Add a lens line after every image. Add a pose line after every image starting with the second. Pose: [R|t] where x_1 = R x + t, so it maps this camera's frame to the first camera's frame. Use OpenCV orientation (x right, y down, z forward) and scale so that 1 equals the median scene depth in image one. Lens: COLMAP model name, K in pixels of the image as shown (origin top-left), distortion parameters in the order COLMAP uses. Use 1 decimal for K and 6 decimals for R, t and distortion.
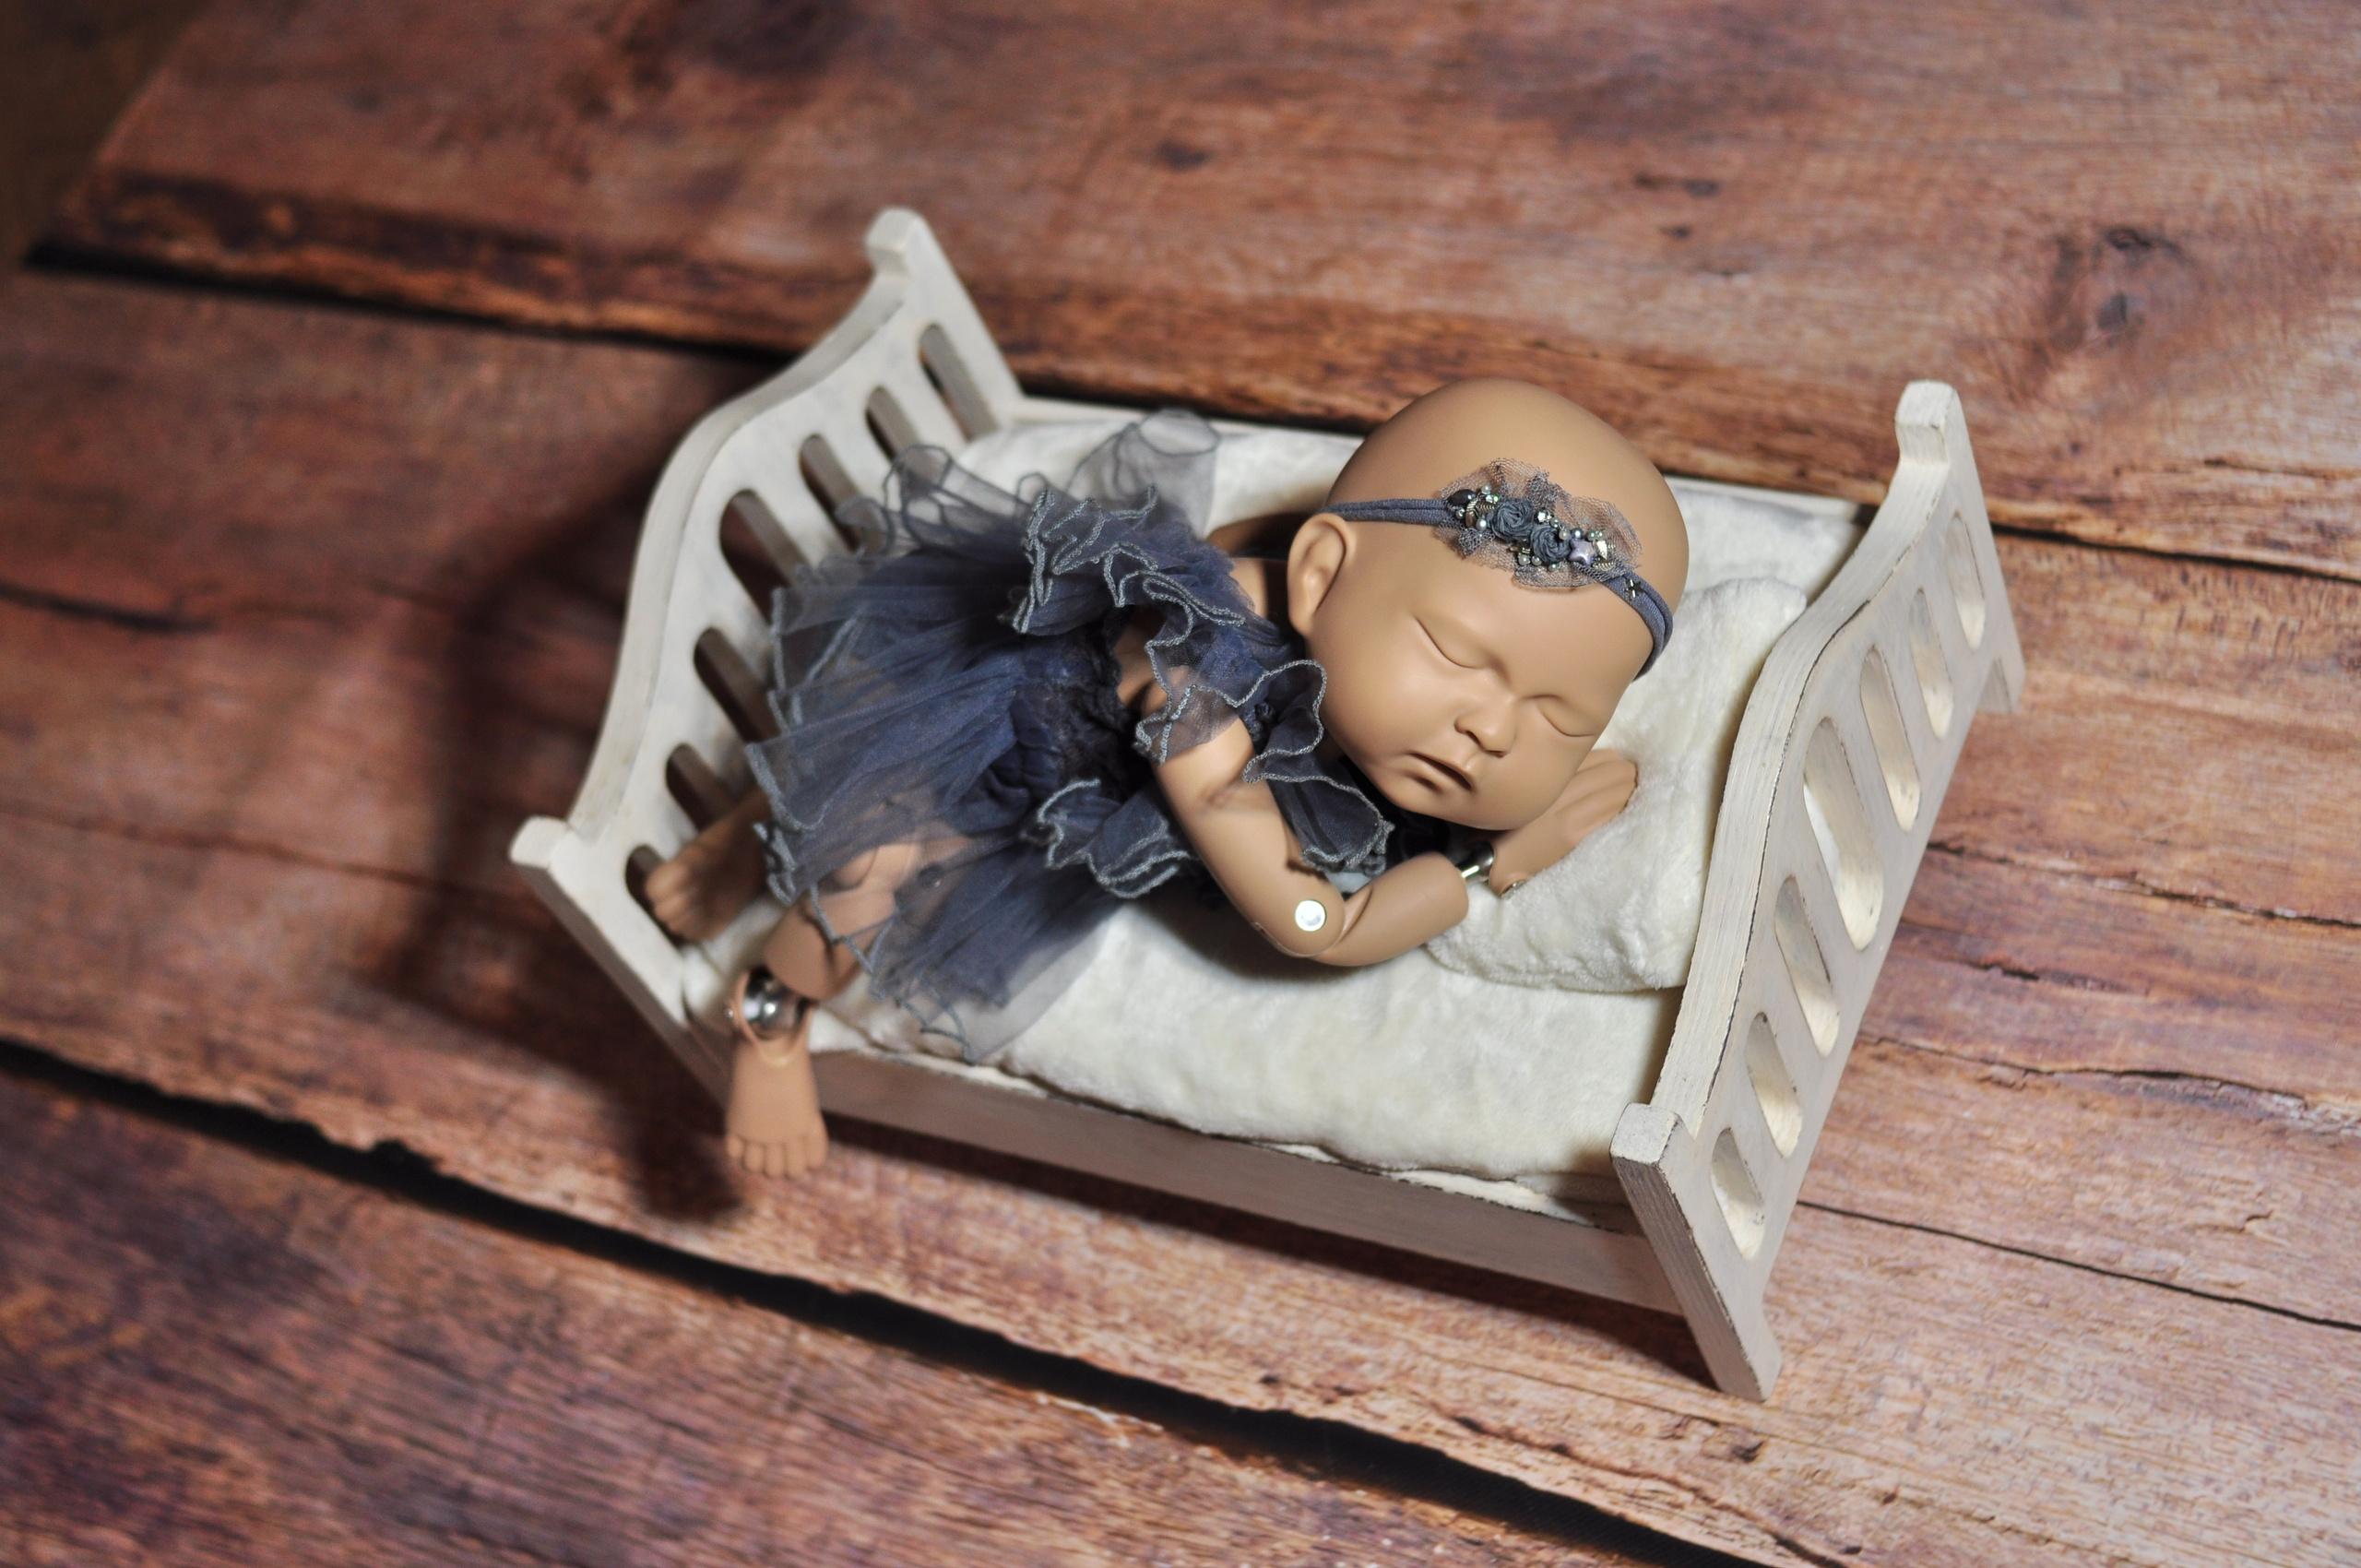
lens RADIAL K [[3605.4, 0, 1176.4], [0, 3605.4, 765.5], [0, 0, 1]] dist [-0.127596, 0.000000]
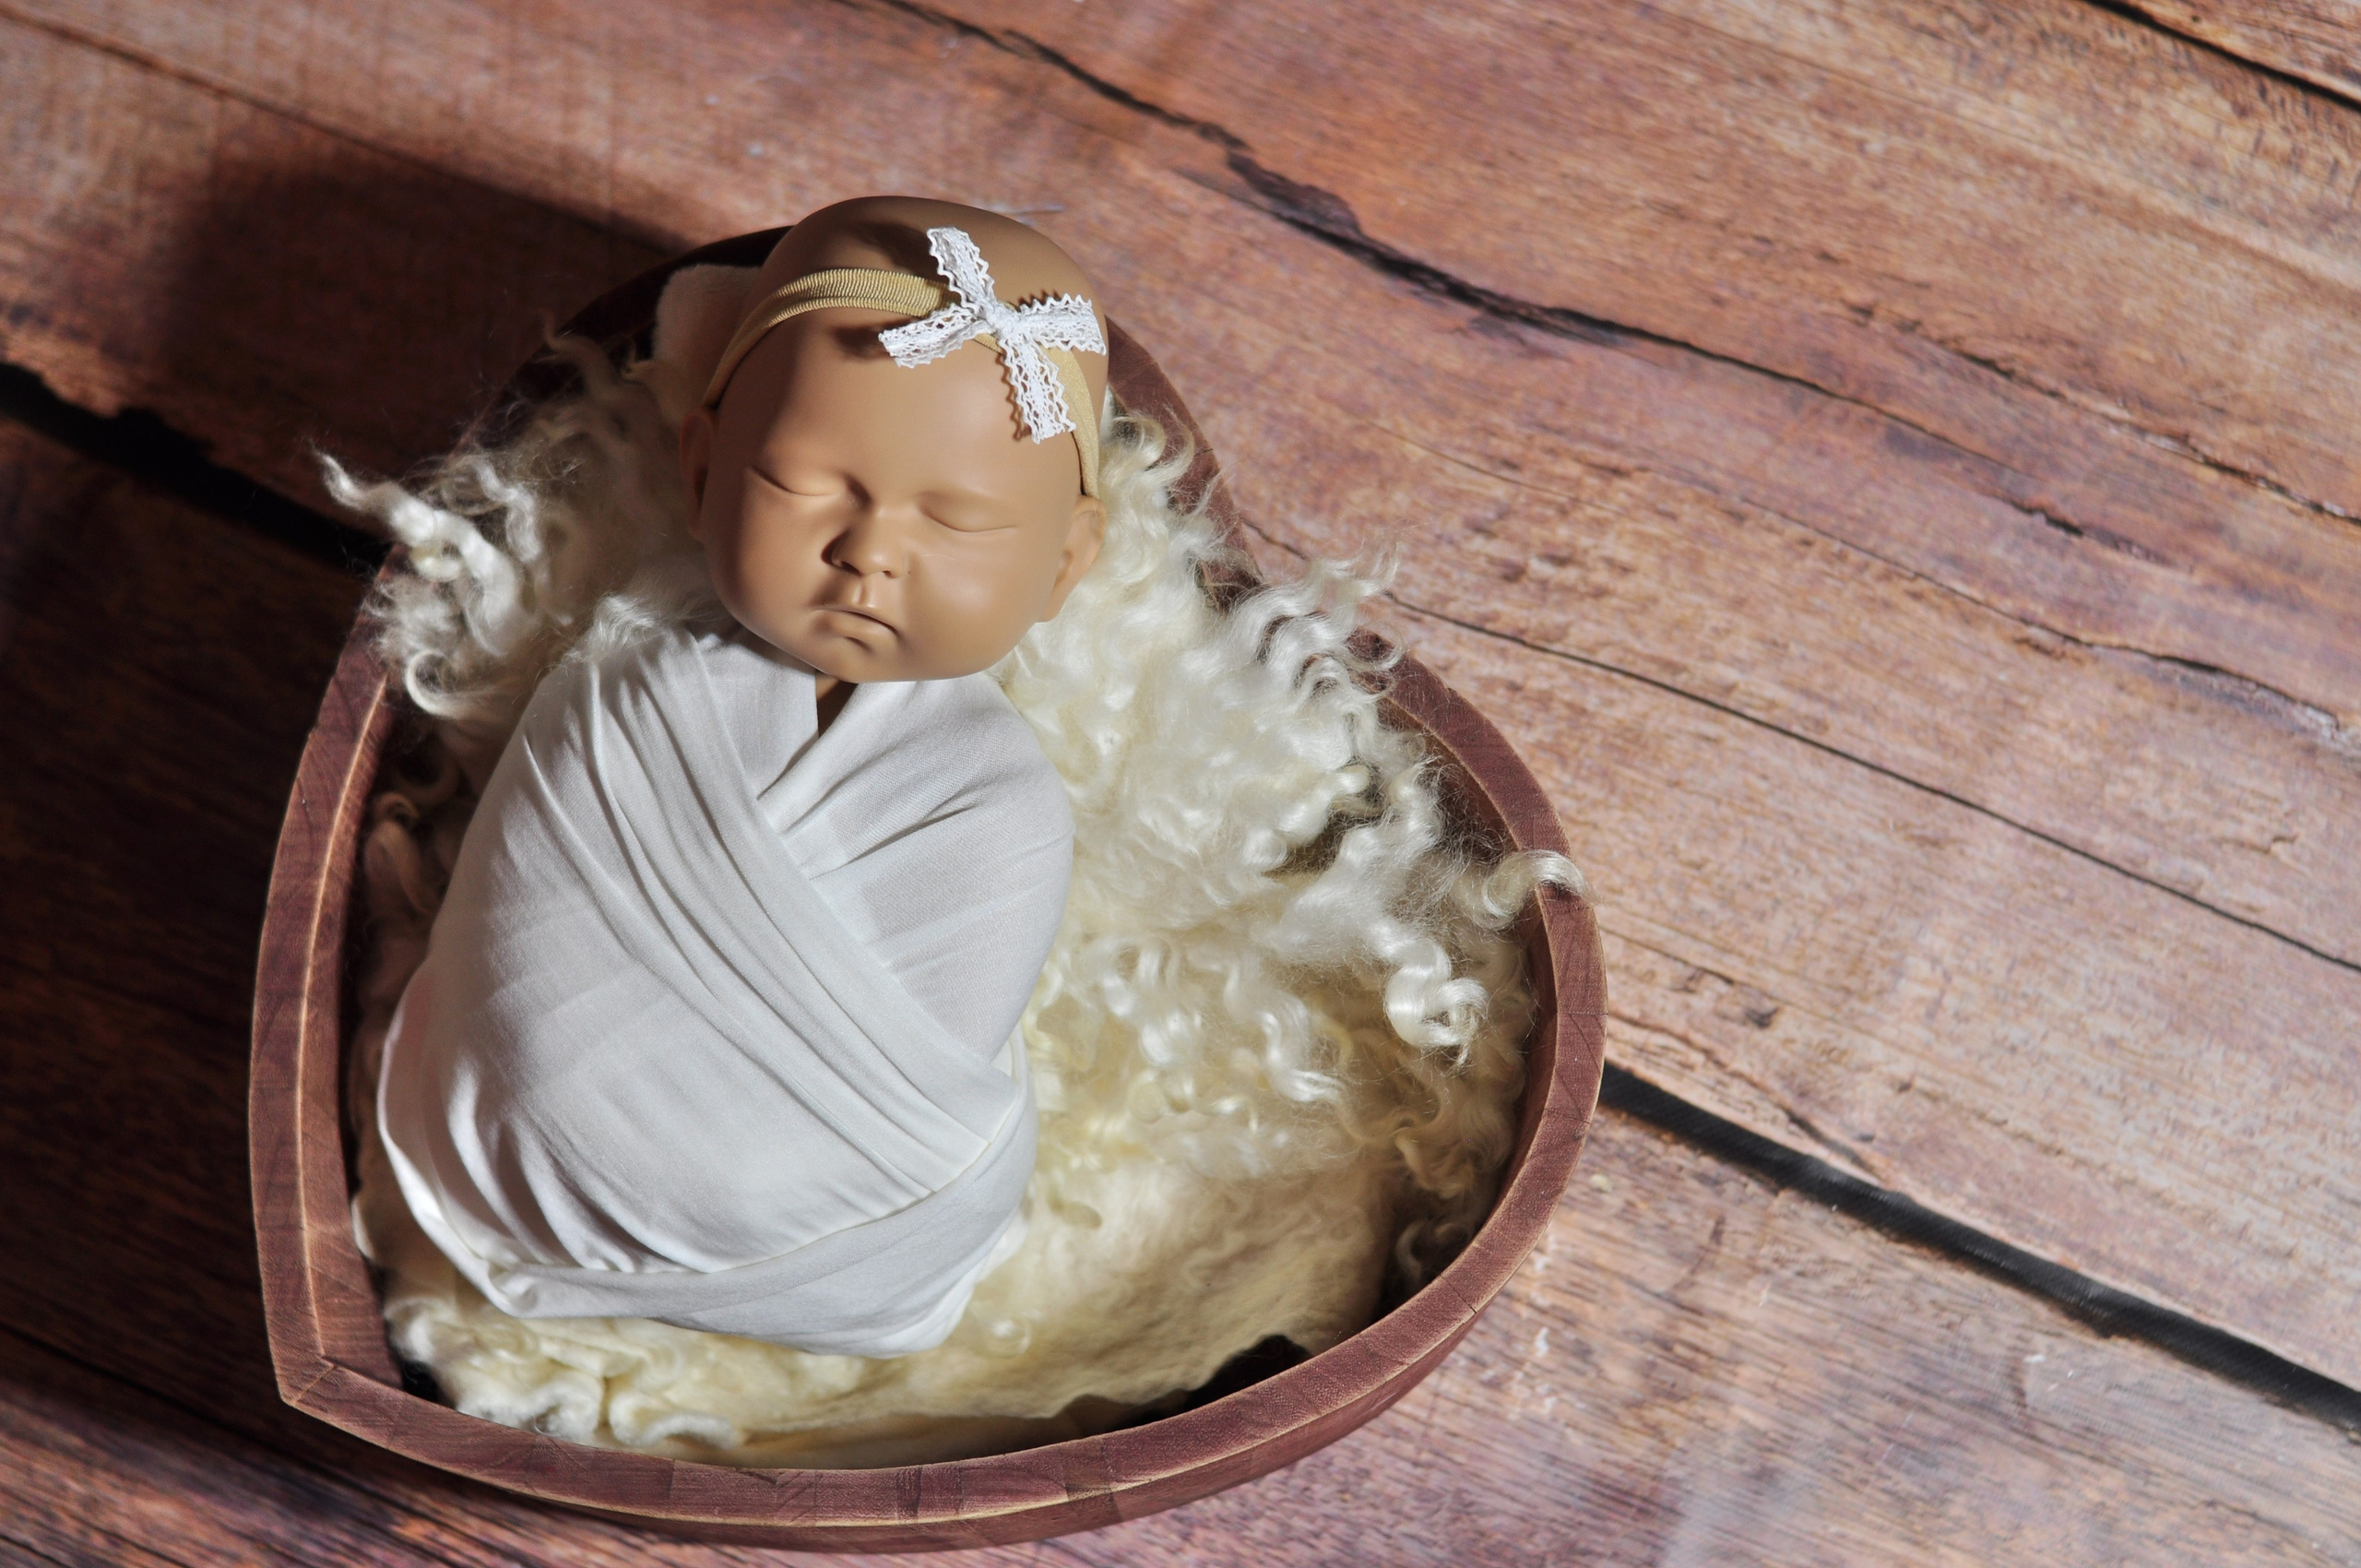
lens RADIAL K [[3605.4, 0, 1176.4], [0, 3605.4, 803.0], [0, 0, 1]] dist [-0.127596, 0.000000]
pose [[0.948136, 0.057787, 0.312569, -0.269482], [-0.171886, 0.920374, 0.351236, -0.159681], [-0.267383, -0.386746, 0.882572, 0.179020]]
